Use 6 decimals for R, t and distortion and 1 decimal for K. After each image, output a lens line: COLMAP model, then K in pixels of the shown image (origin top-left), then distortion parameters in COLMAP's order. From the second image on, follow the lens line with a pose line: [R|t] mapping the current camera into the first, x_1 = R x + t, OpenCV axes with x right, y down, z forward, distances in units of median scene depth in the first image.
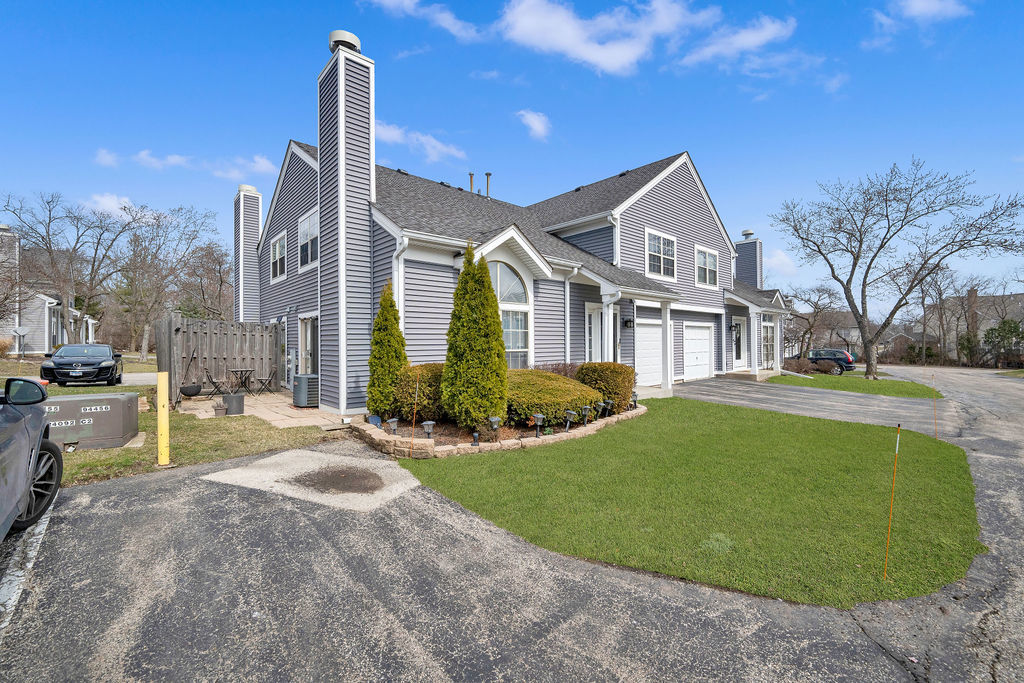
lens RADIAL K [[418.6, 0, 512.0], [0, 418.6, 341.5], [0, 0, 1]] dist [-0.001451, -0.000201]
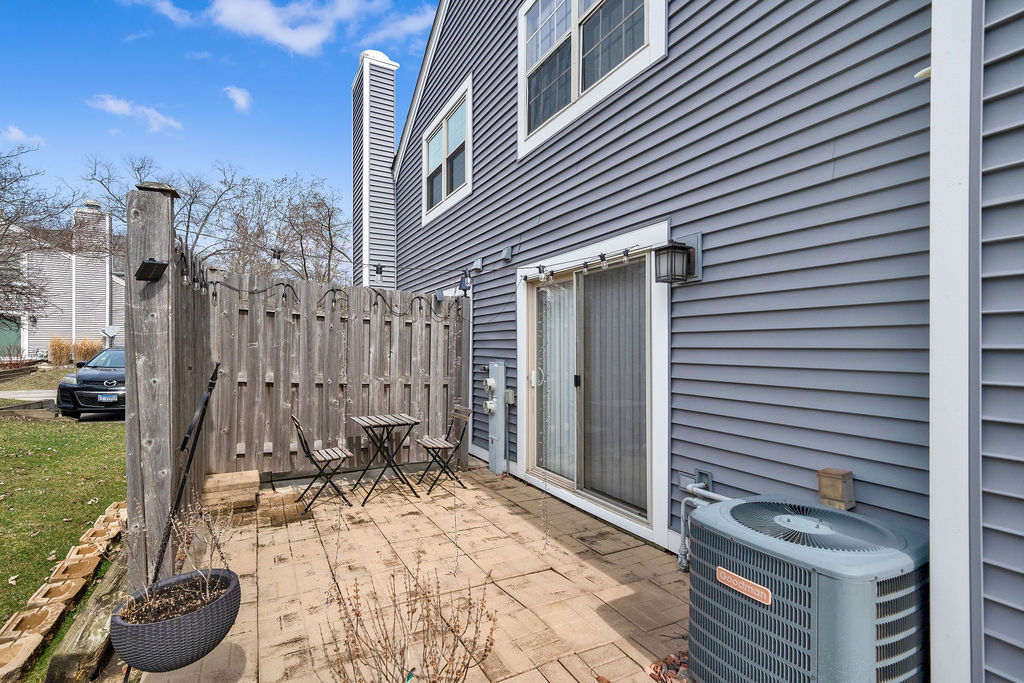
lens RADIAL K [[475.8, 0, 512.0], [0, 475.8, 341.5], [0, 0, 1]] dist [0.002000, 0.000111]
pose [[0.972002, 0.001412, -0.234970, -0.416595], [-0.004060, 0.999934, -0.010788, 0.004879], [0.234939, 0.011440, 0.971943, 0.589768]]
